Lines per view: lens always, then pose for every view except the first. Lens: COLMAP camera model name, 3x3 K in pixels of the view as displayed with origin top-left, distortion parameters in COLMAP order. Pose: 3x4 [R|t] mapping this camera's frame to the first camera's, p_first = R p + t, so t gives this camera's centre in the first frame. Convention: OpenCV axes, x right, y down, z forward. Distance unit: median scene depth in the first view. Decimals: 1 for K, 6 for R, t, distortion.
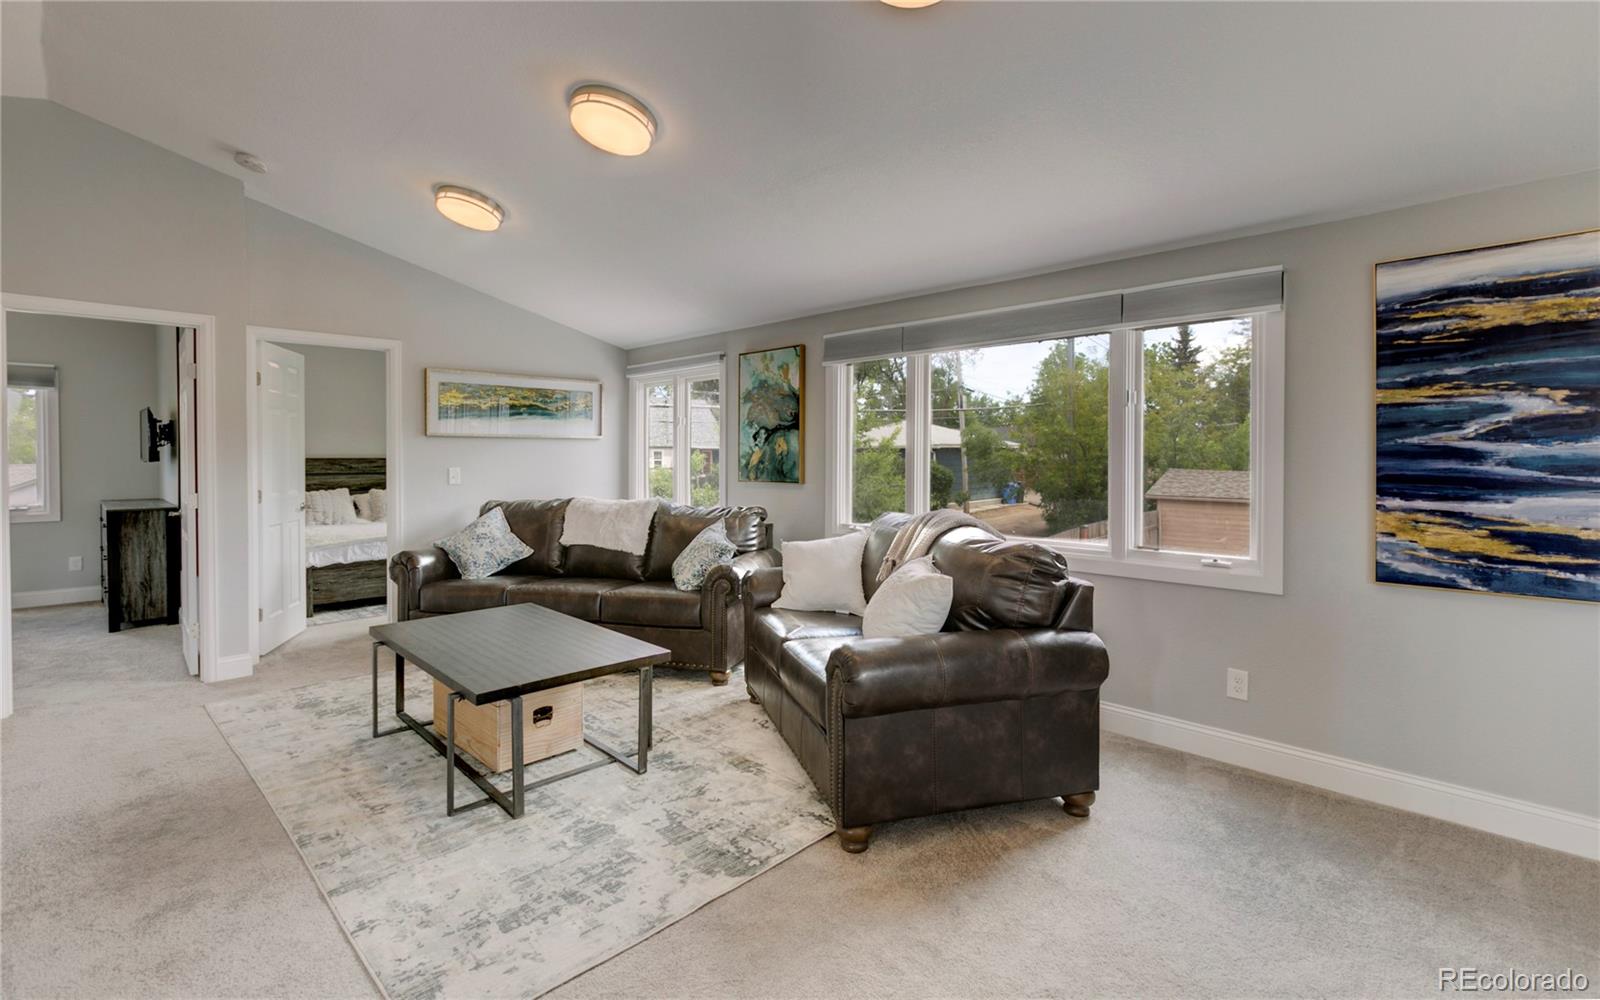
lens RADIAL K [[719.0, 0, 798.6], [0, 719.0, 489.9], [0, 0, 1]] dist [-0.000224, -0.000084]
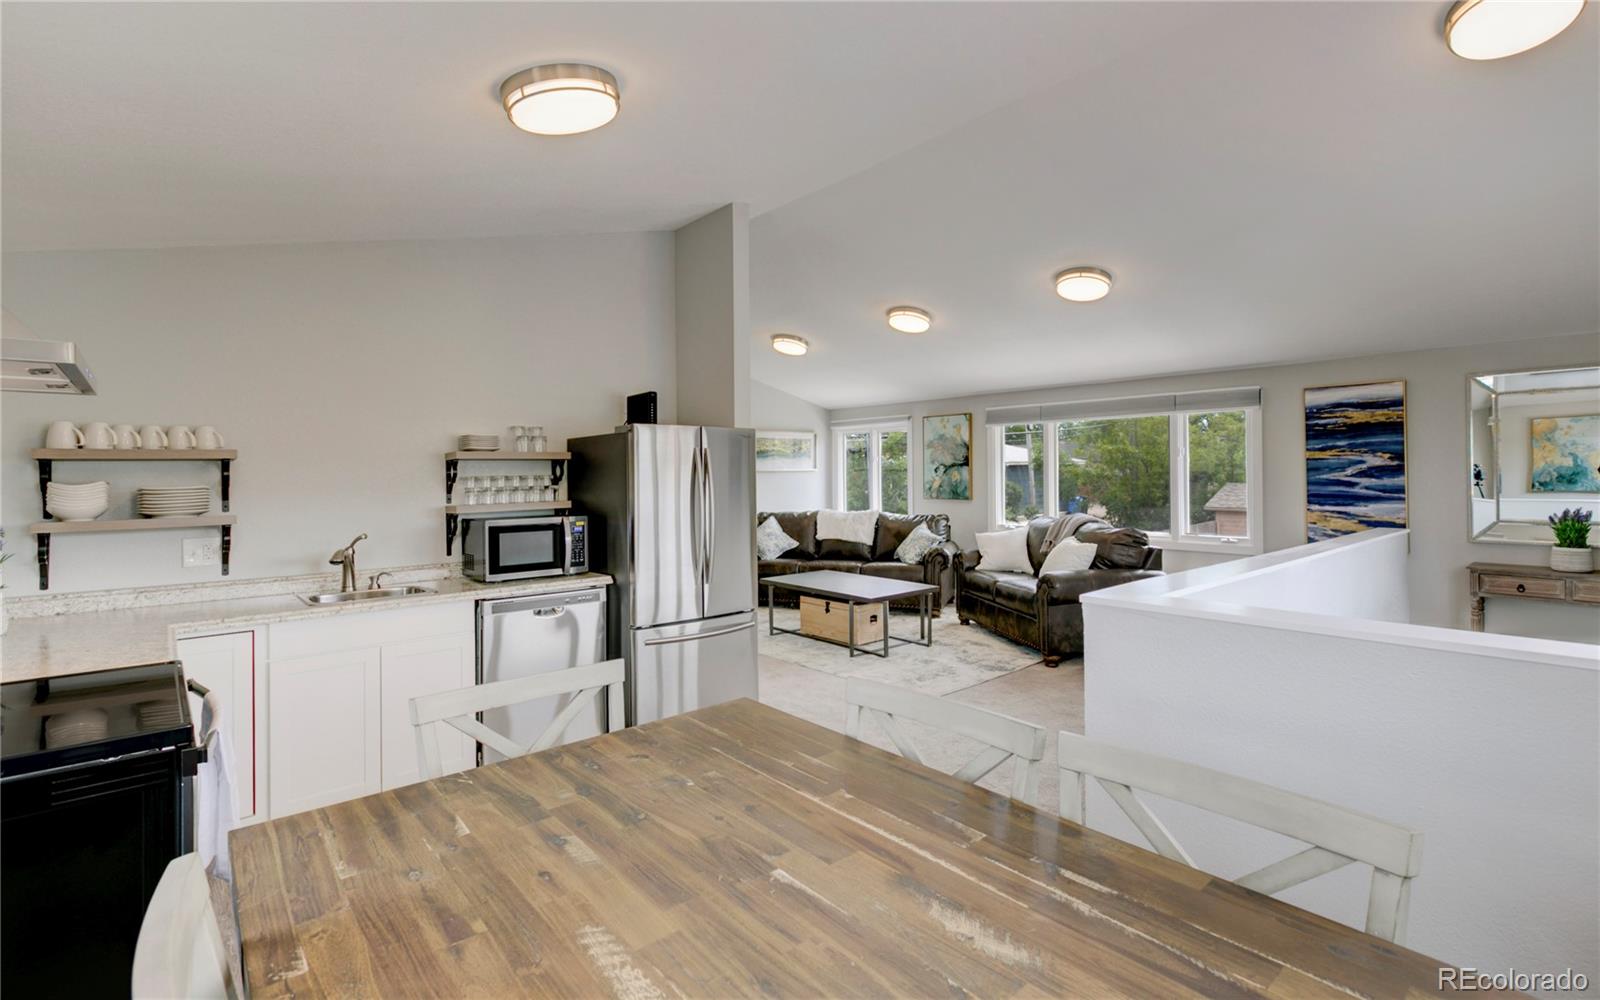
lens RADIAL K [[719.0, 0, 798.6], [0, 719.0, 489.9], [0, 0, 1]] dist [-0.000224, -0.000084]
pose [[0.997487, -0.008837, -0.070290, -0.345090], [0.007329, 0.999738, -0.021675, 0.001201], [0.070463, 0.021105, 0.997291, -0.808669]]
